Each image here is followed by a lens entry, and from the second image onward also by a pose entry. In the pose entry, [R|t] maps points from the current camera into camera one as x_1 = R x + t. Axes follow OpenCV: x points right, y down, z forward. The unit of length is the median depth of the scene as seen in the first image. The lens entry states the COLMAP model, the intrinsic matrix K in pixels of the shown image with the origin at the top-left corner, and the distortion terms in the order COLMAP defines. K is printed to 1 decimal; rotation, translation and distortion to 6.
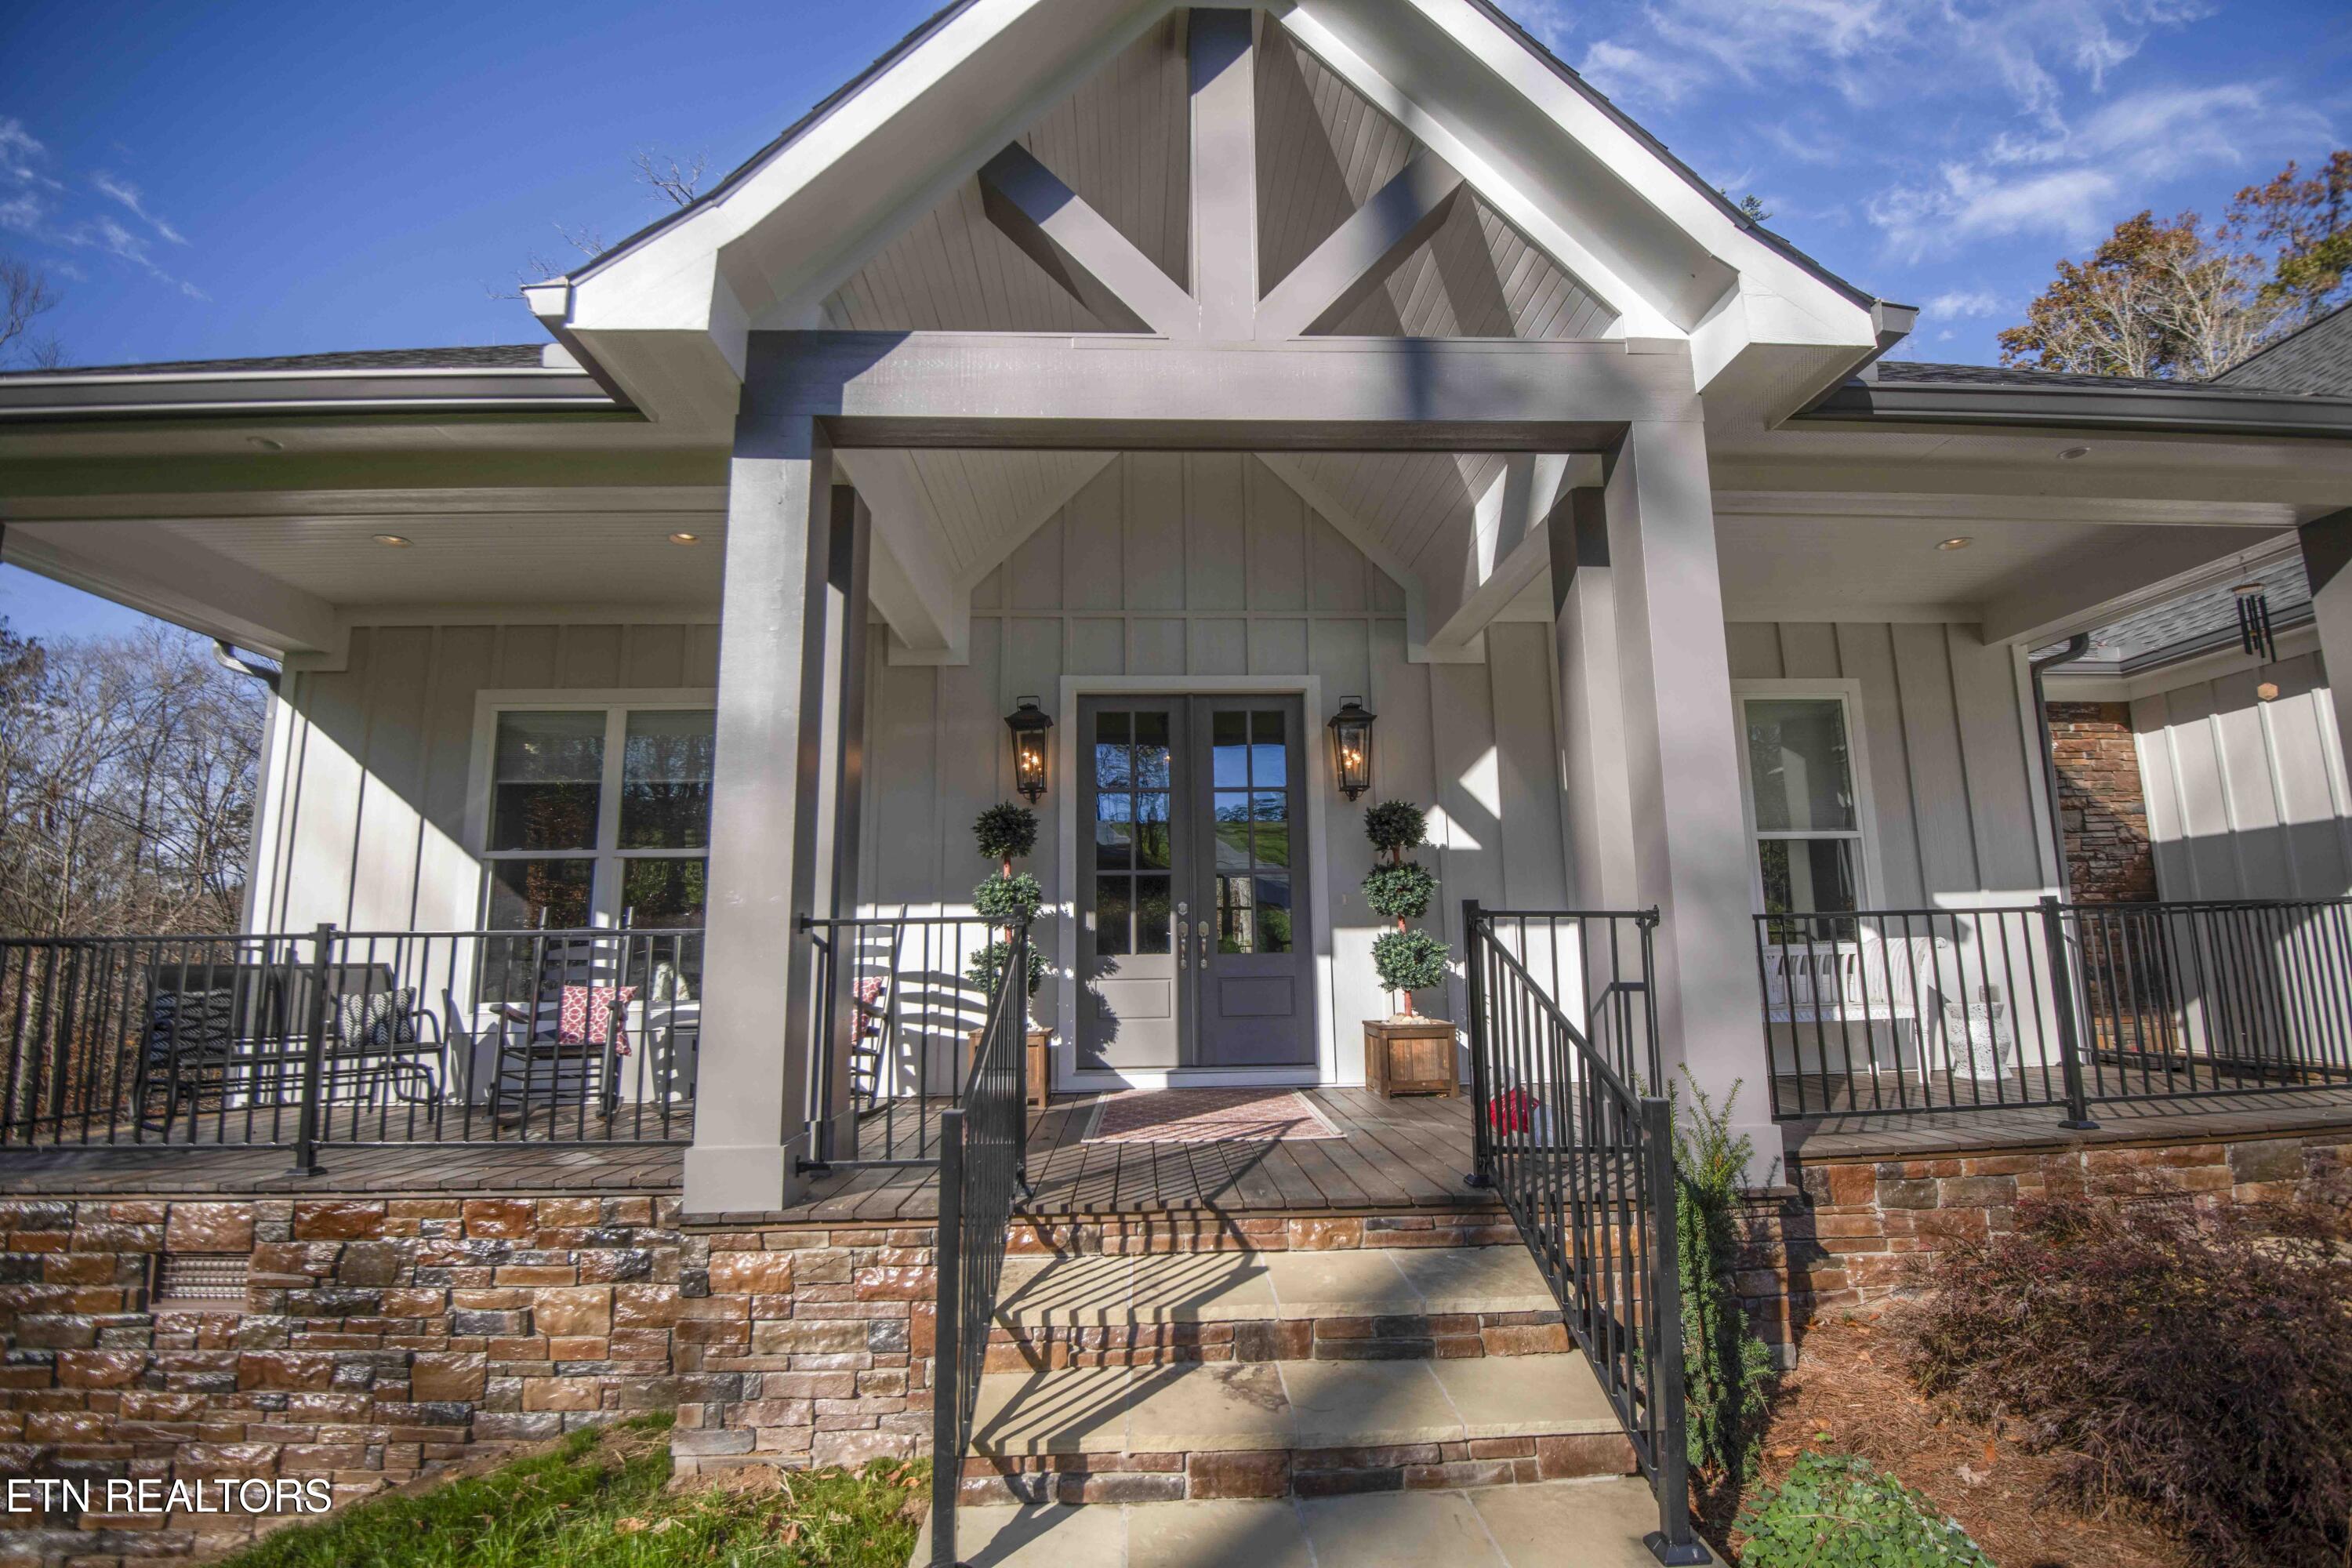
lens RADIAL K [[1089.9, 0, 1176.0], [0, 1089.9, 784.0], [0, 0, 1]] dist [-0.056068, -0.000266]
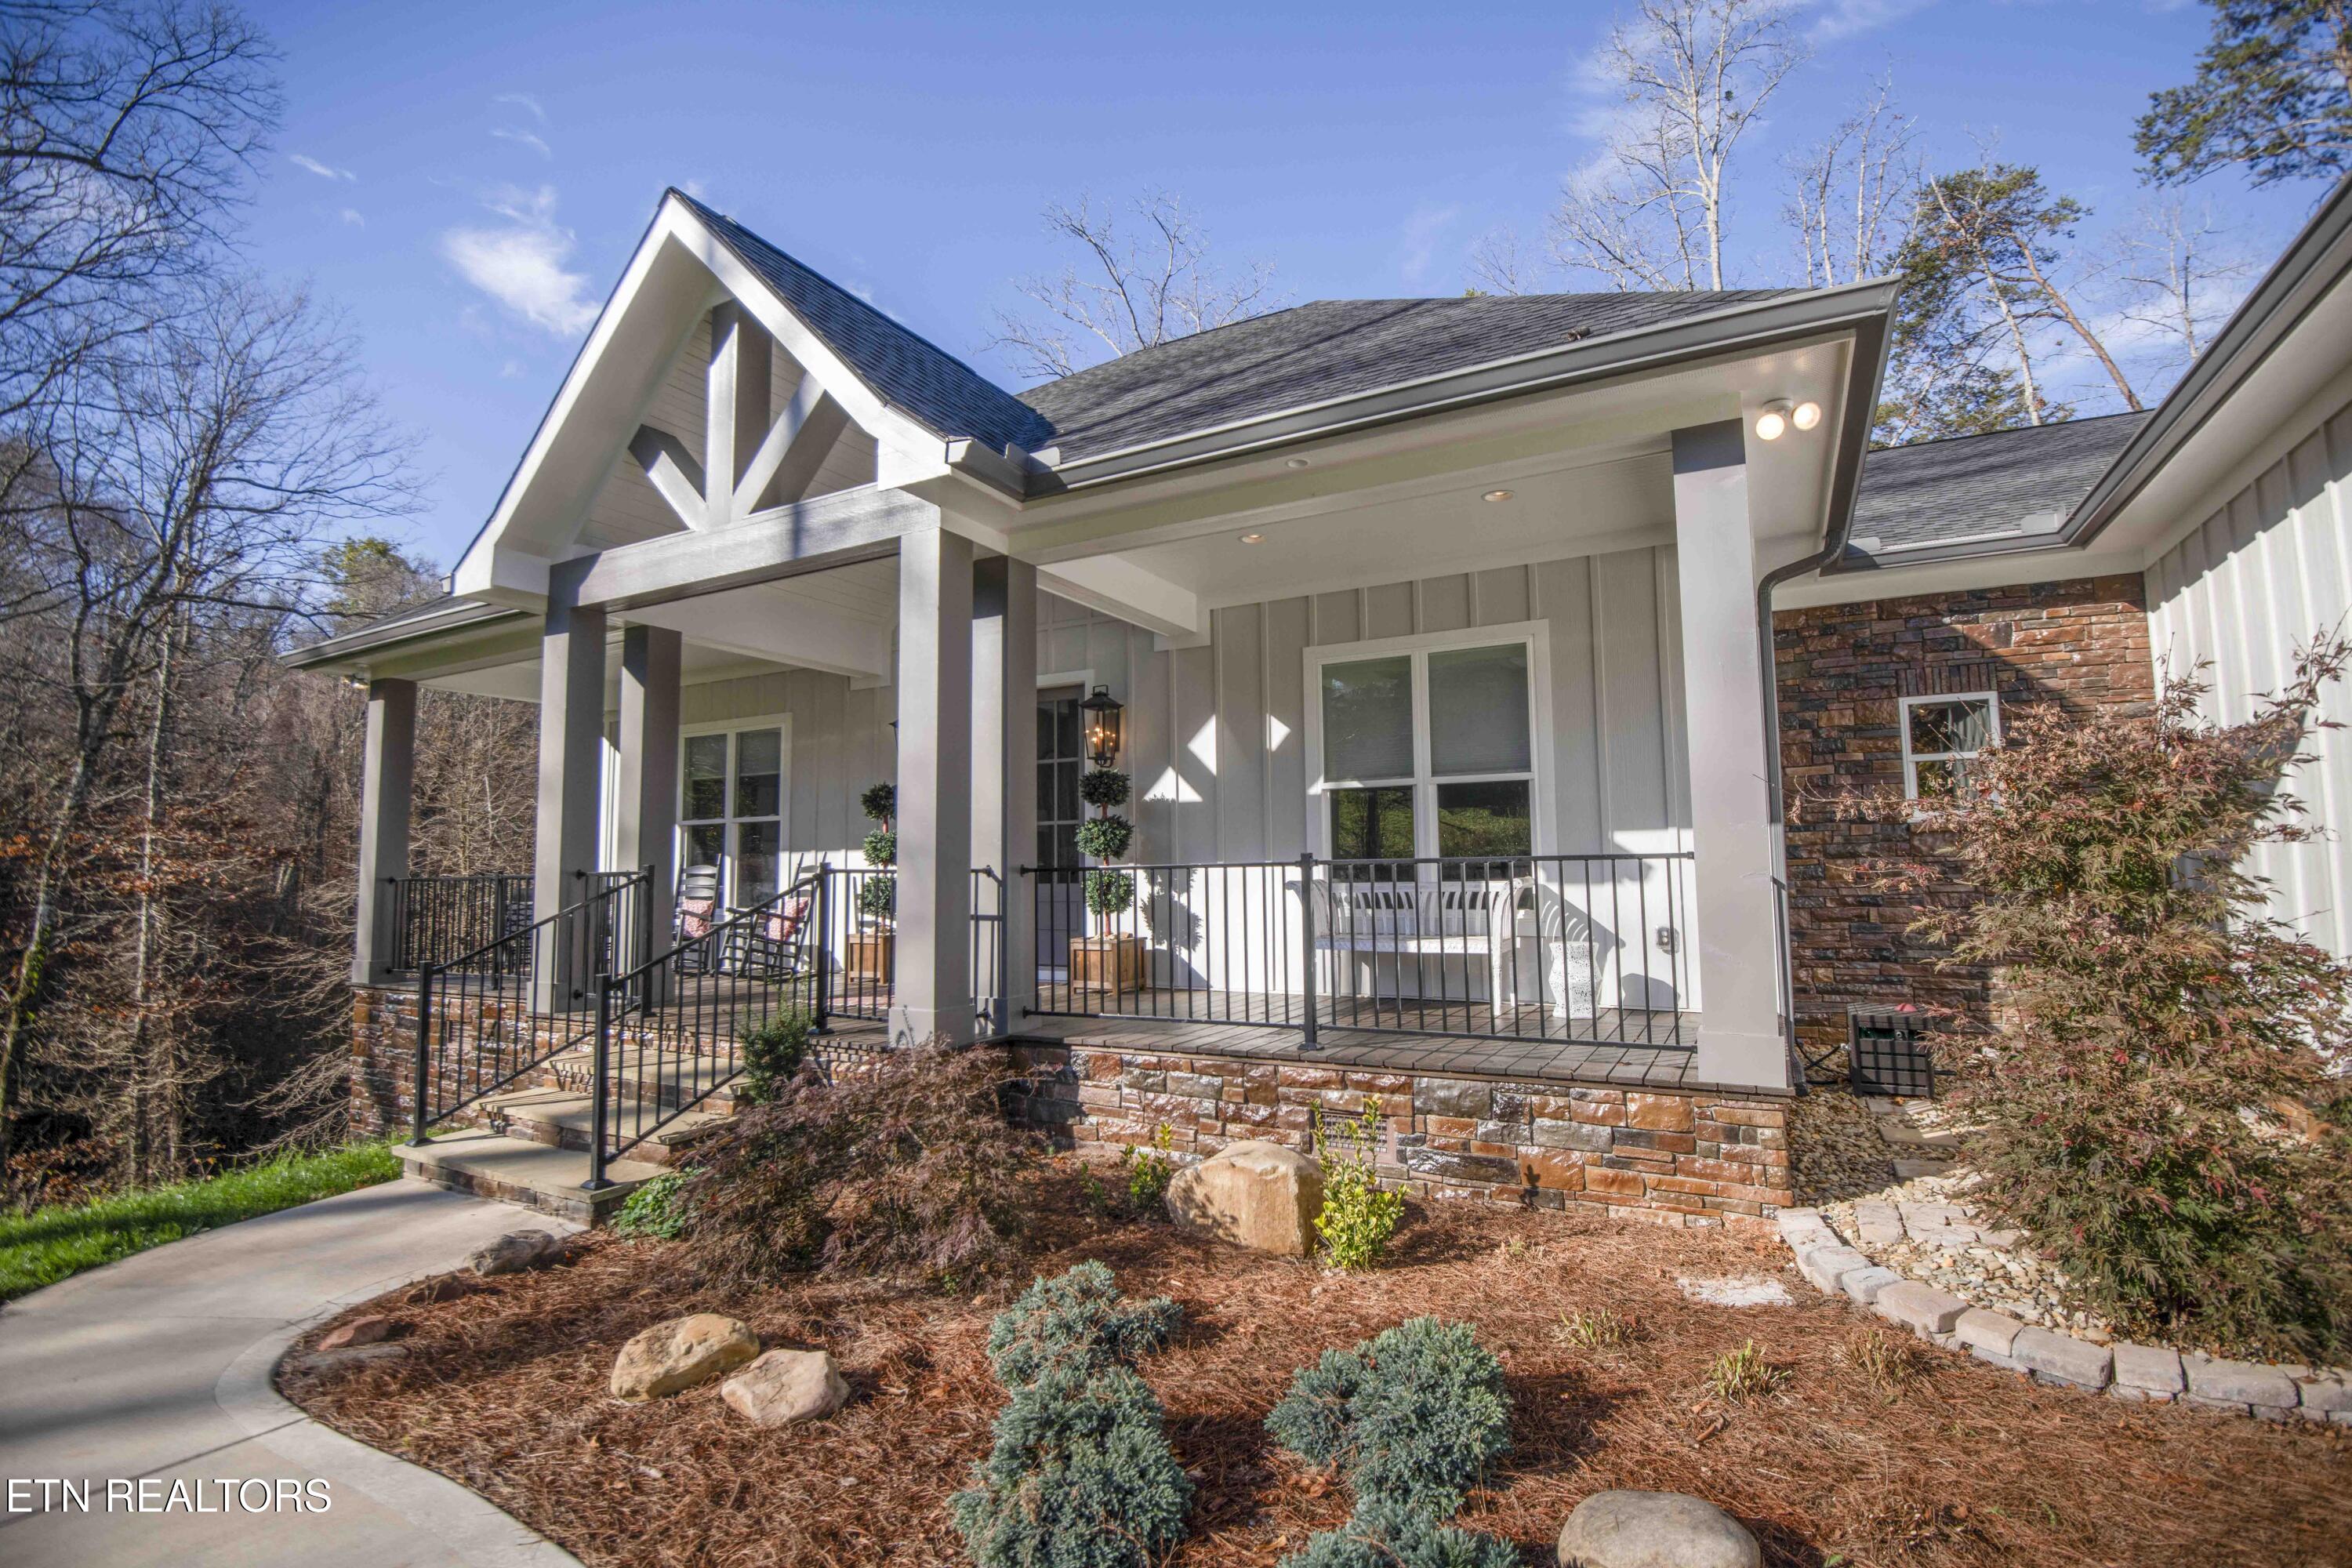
lens RADIAL K [[1075.4, 0, 1176.0], [0, 1075.4, 784.0], [0, 0, 1]] dist [-0.011475, -0.000742]
pose [[0.858240, -0.039228, -0.511748, 0.949462], [0.080221, 0.995073, 0.058259, -0.034940], [0.506941, -0.091053, 0.857158, -0.063302]]
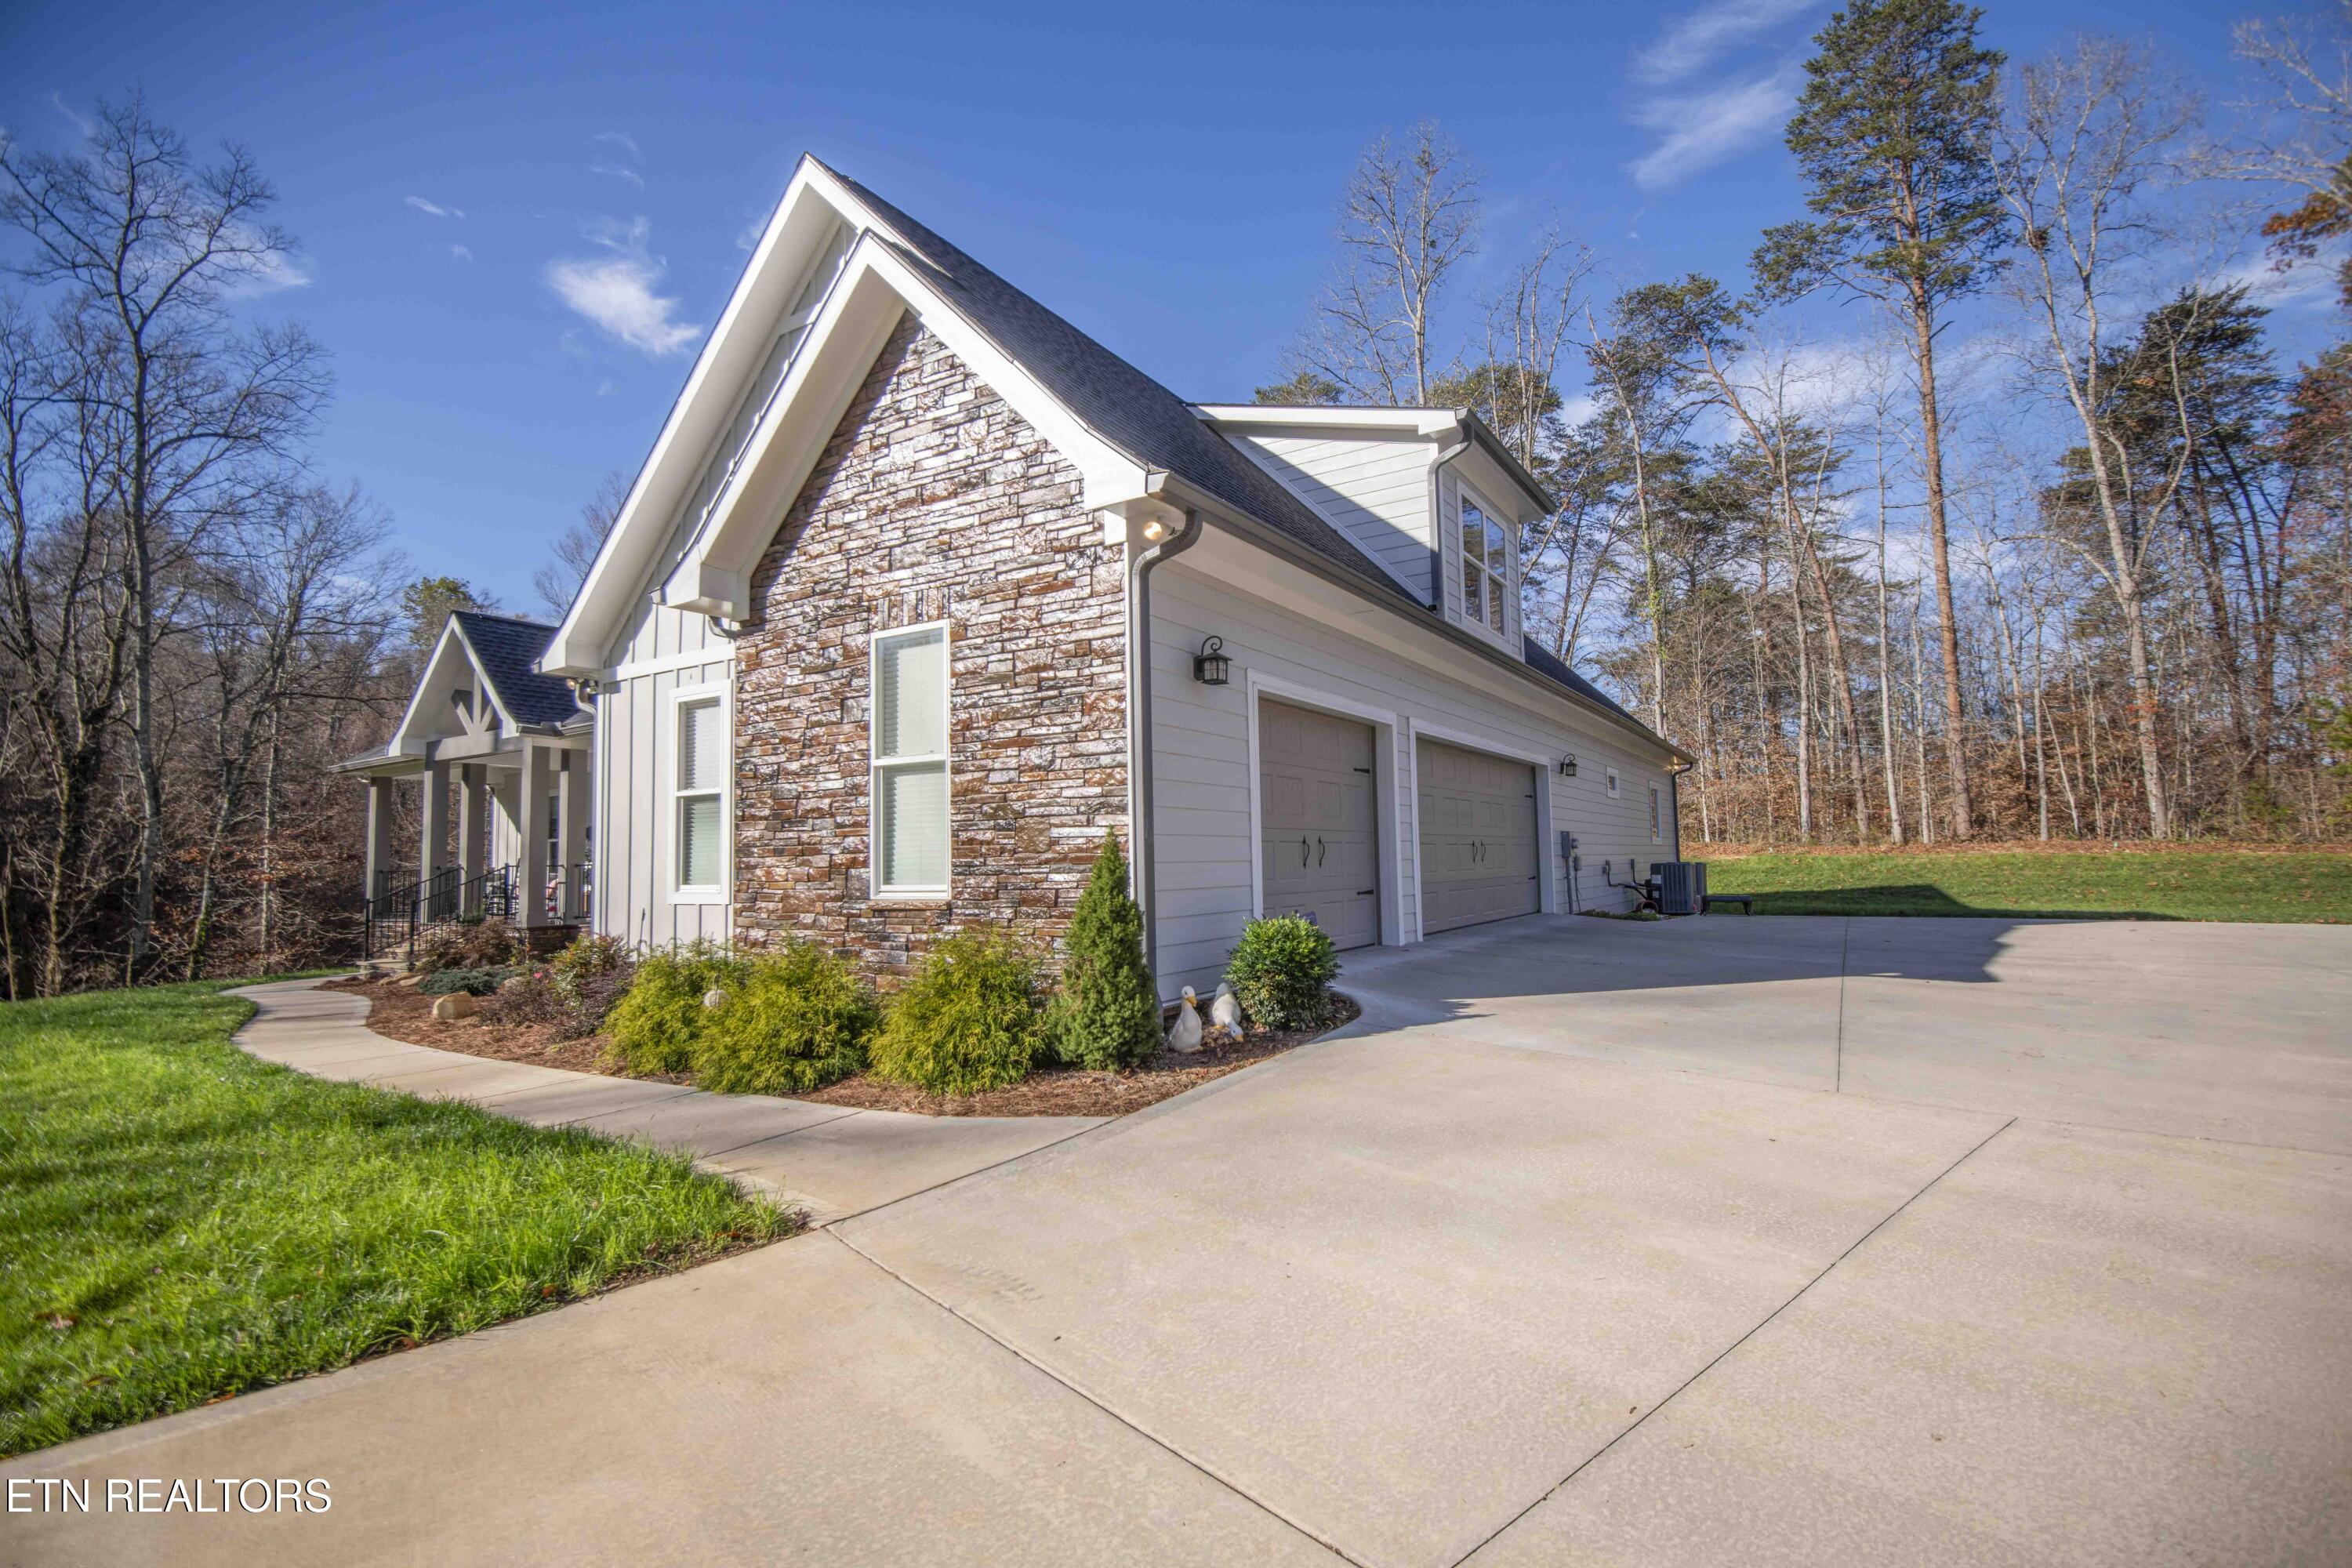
lens RADIAL K [[1061.8, 0, 1221.5], [0, 1061.8, 730.7], [0, 0, 1]] dist [-0.016691, -0.000282]
pose [[0.840849, -0.072857, -0.536344, 3.121390], [0.099577, 0.994809, 0.020975, -0.138620], [0.532032, -0.071044, 0.843739, -0.637240]]
